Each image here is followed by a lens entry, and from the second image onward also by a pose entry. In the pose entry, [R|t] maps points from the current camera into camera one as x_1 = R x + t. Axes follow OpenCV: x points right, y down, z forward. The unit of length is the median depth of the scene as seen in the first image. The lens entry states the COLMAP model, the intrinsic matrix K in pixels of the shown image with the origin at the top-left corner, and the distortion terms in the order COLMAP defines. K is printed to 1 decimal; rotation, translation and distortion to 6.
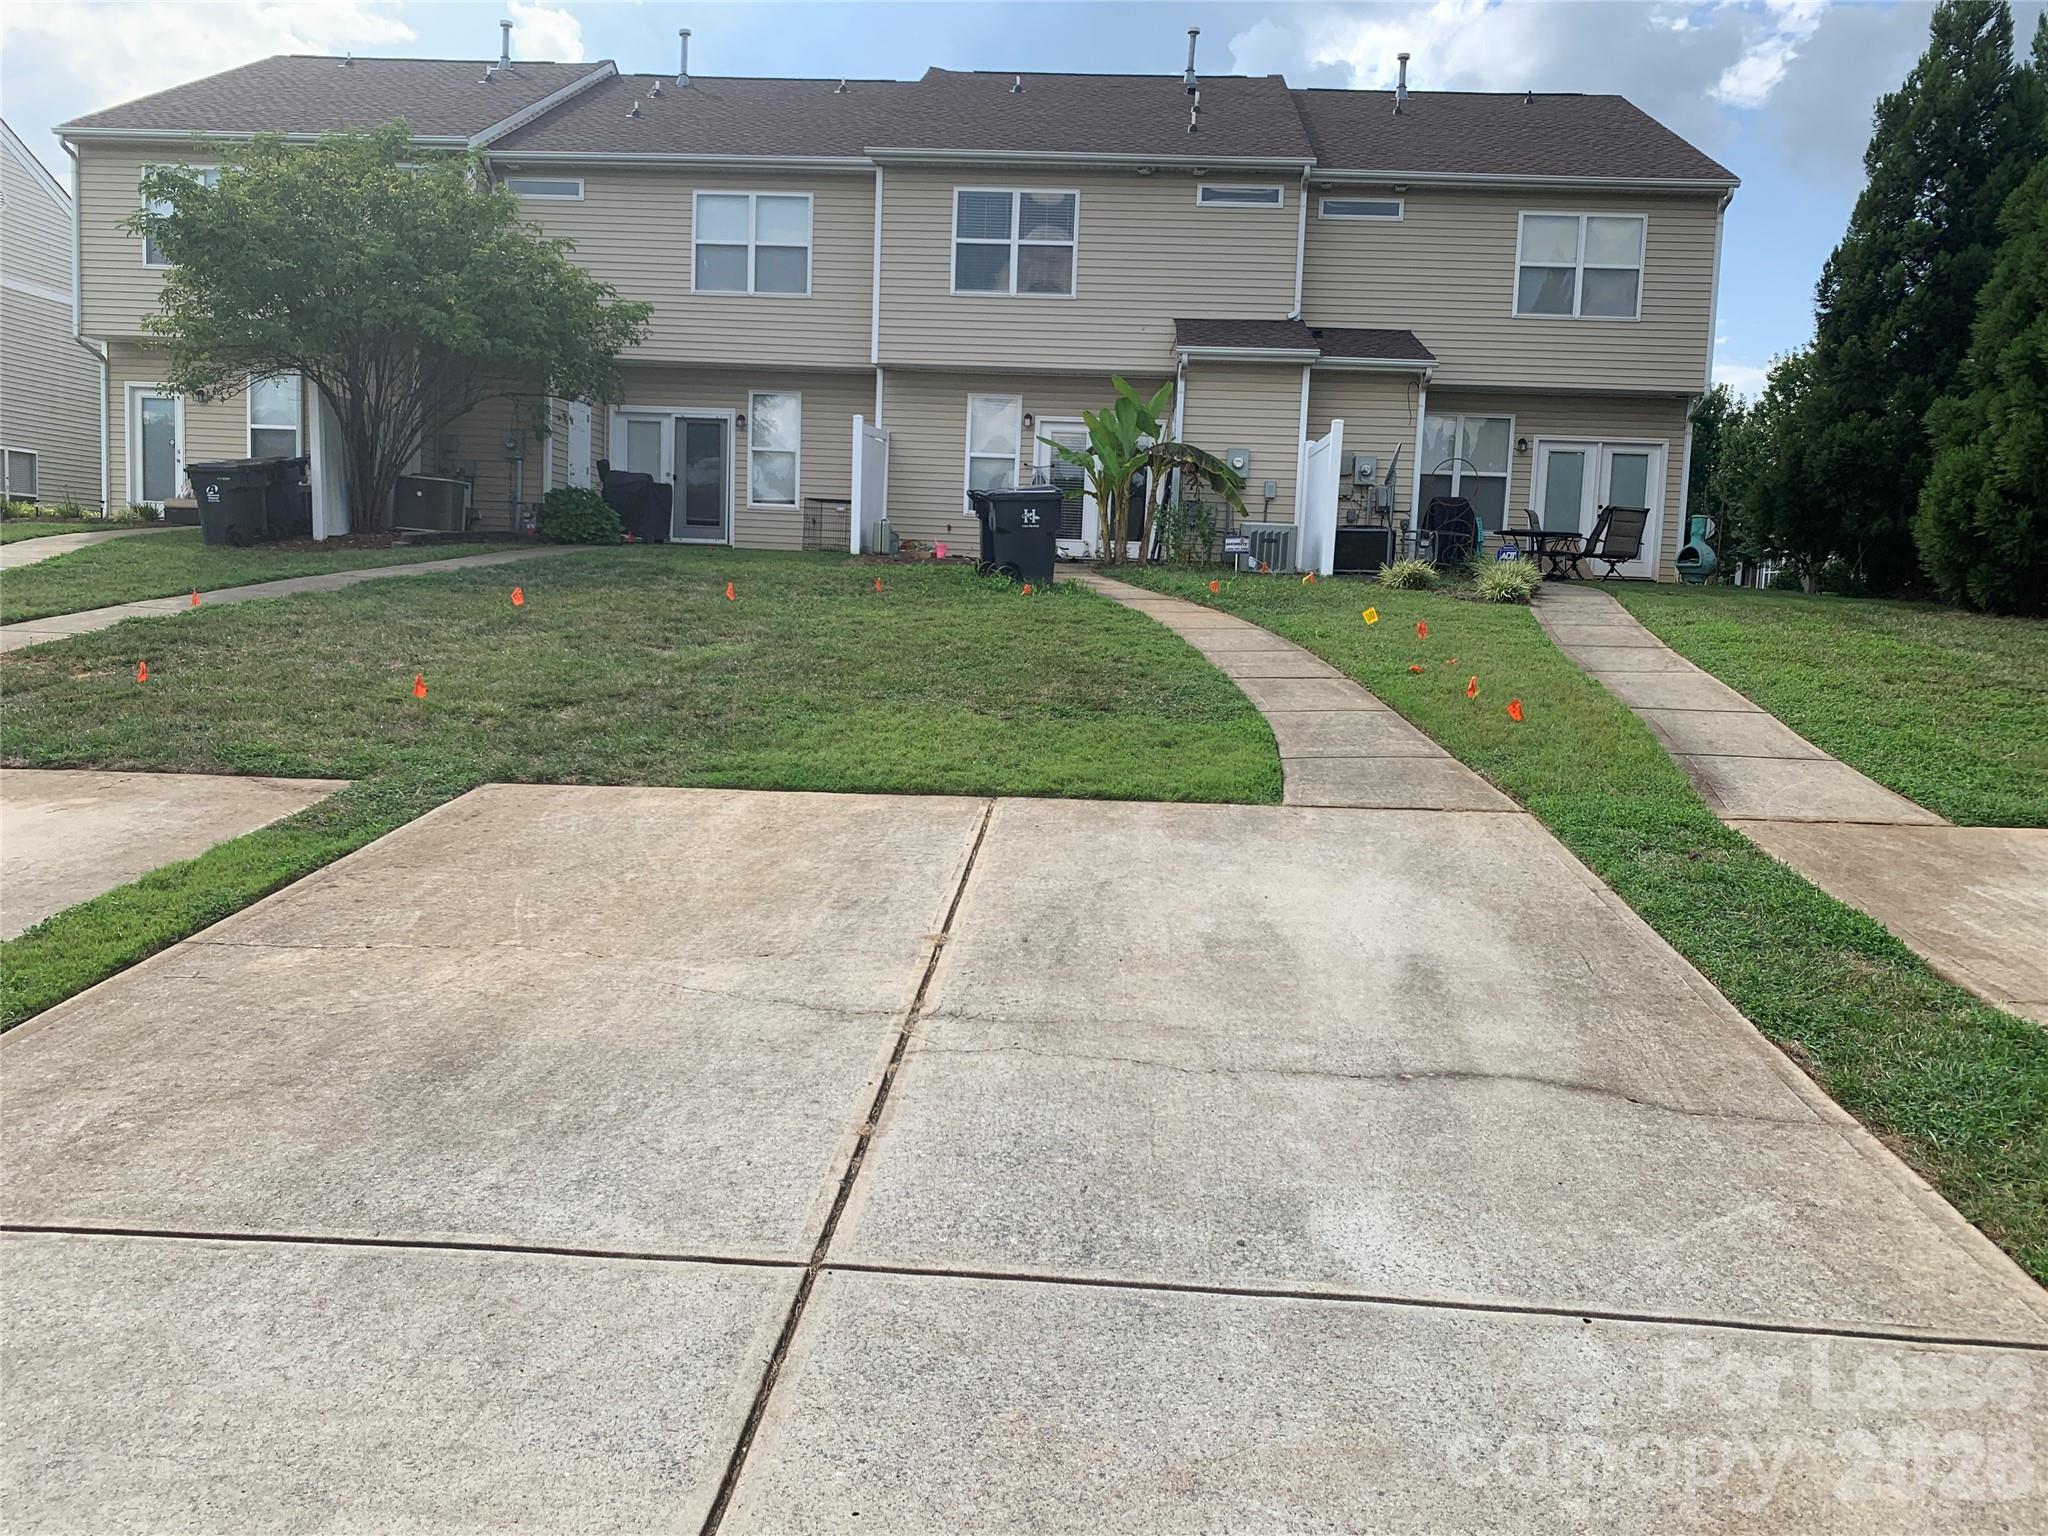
lens RADIAL K [[1536.2, 0, 1031.1], [0, 1536.2, 737.1], [0, 0, 1]] dist [0.055785, -0.037228]
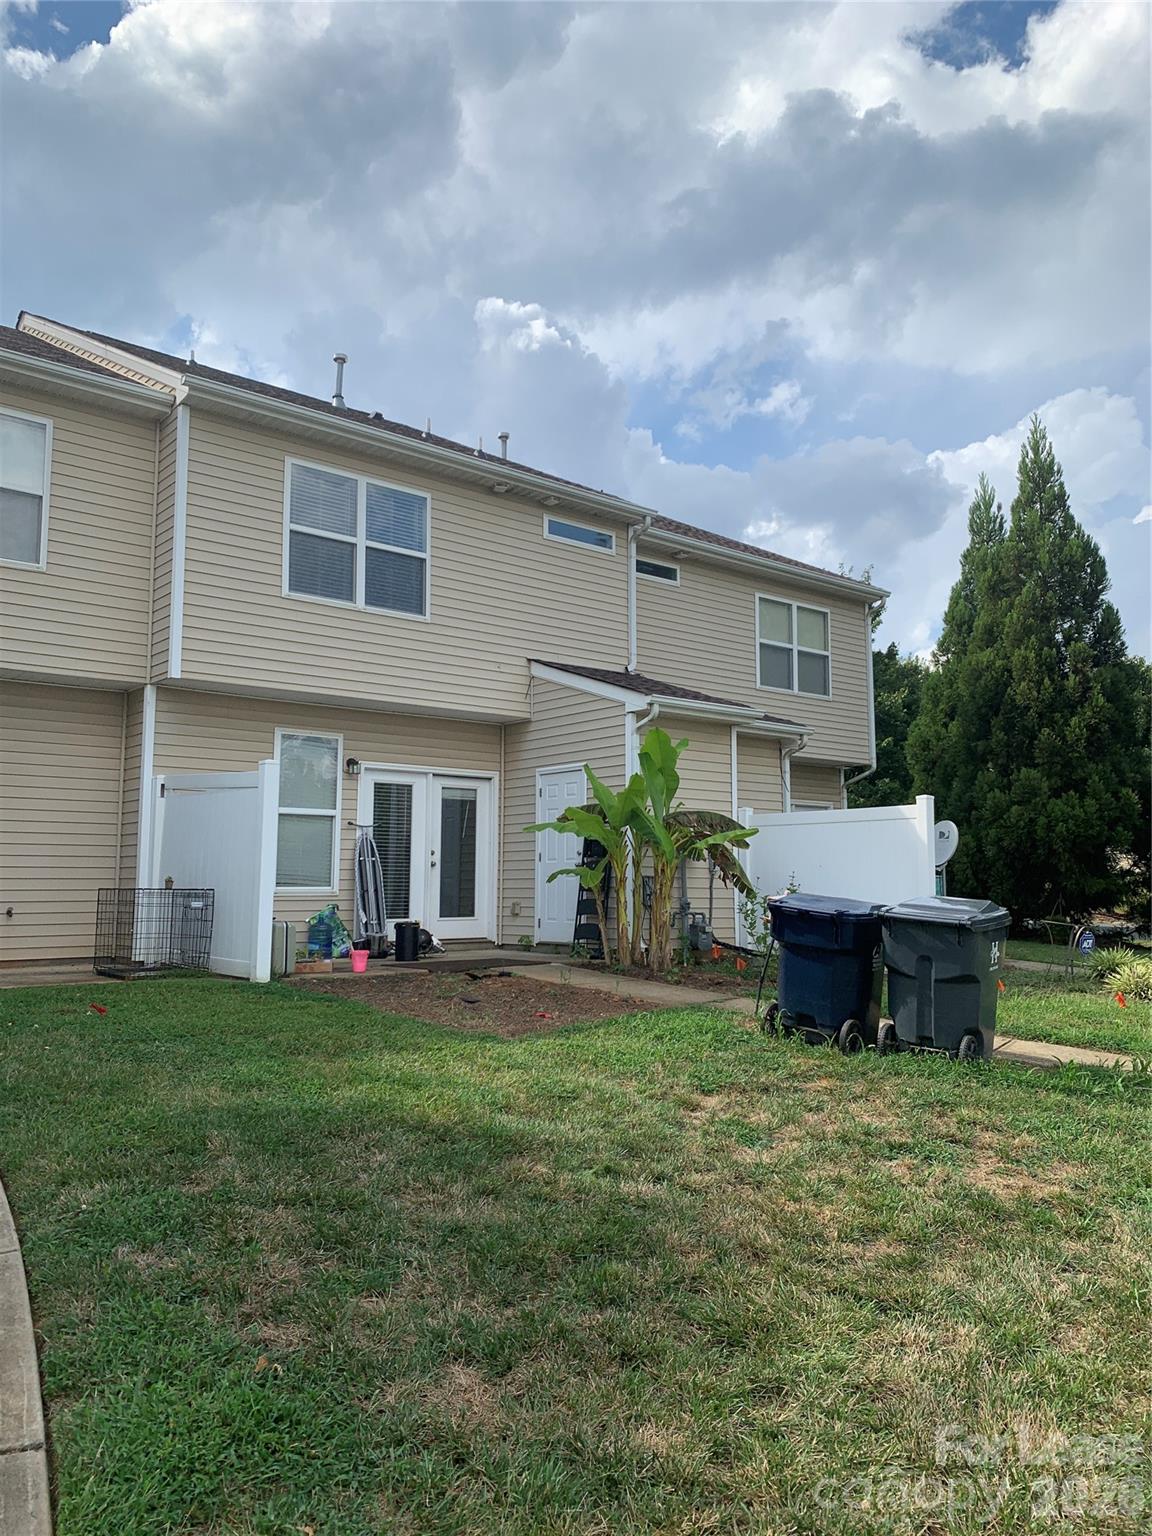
lens RADIAL K [[1155.8, 0, 576.0], [0, 1155.8, 768.0], [0, 0, 1]] dist [0.059849, -0.032762]
pose [[0.758762, 0.031704, 0.650596, -0.776540], [0.081583, 0.986324, -0.143210, -0.305579], [-0.646239, 0.161740, 0.745799, 1.342342]]
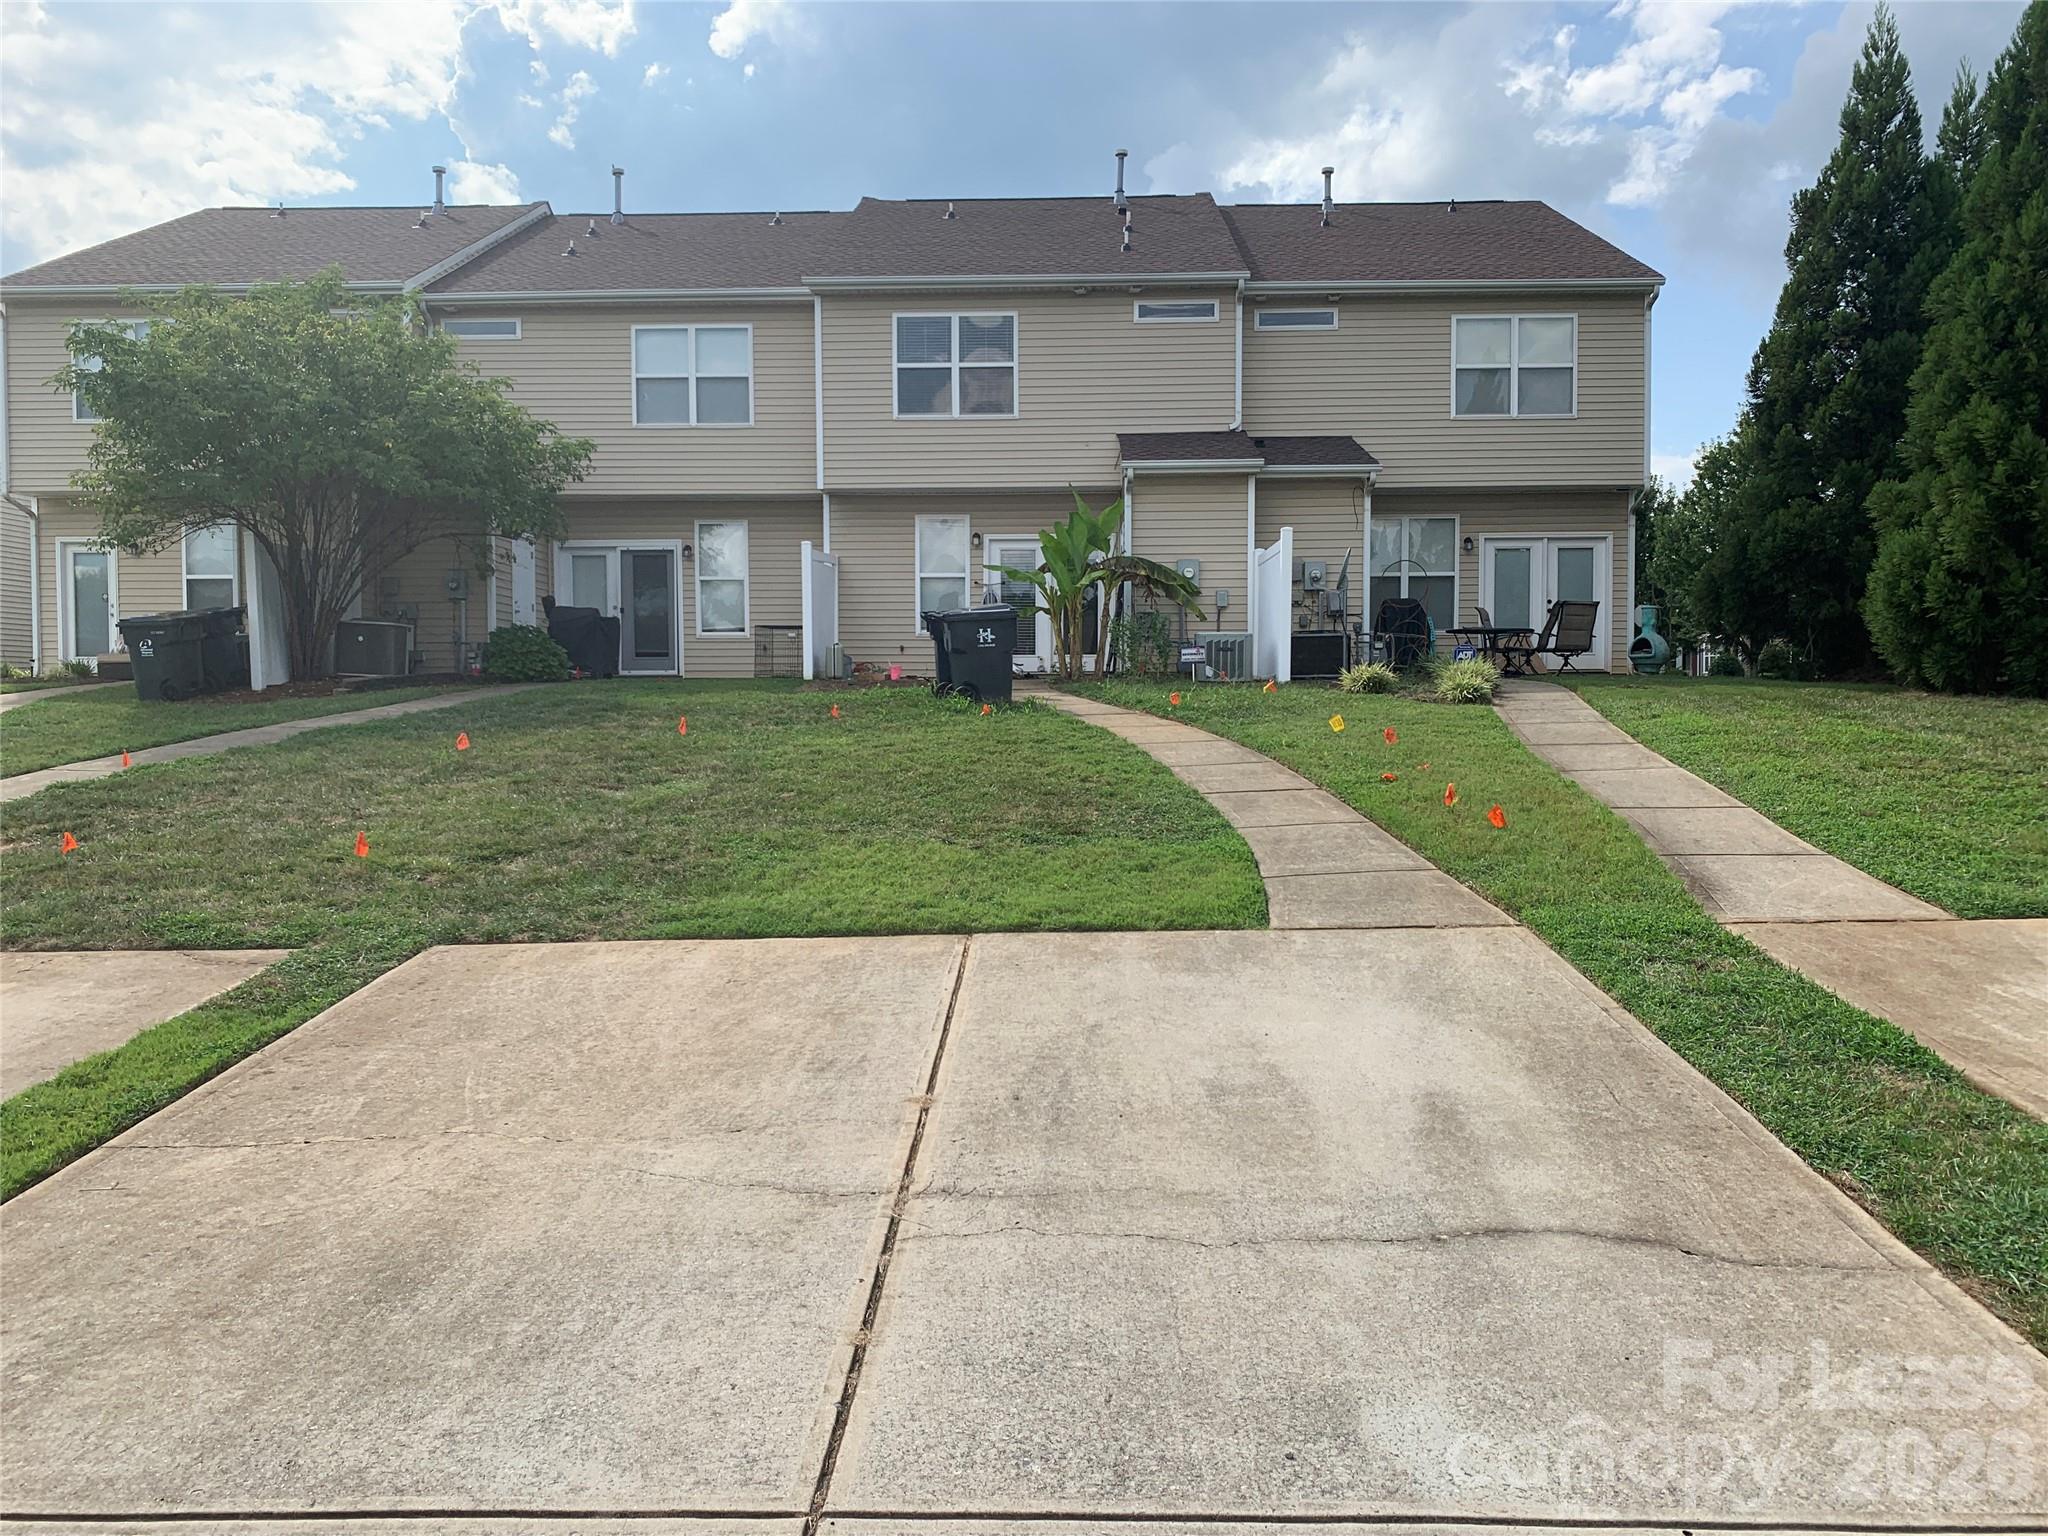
lens RADIAL K [[1541.0, 0, 1024.0], [0, 1541.0, 768.0], [0, 0, 1]] dist [0.059849, -0.032762]
pose [[0.998715, -0.044280, 0.024653, -0.006280], [0.045541, 0.997545, -0.053191, -0.008075], [-0.022238, 0.054245, 0.998280, 0.022841]]
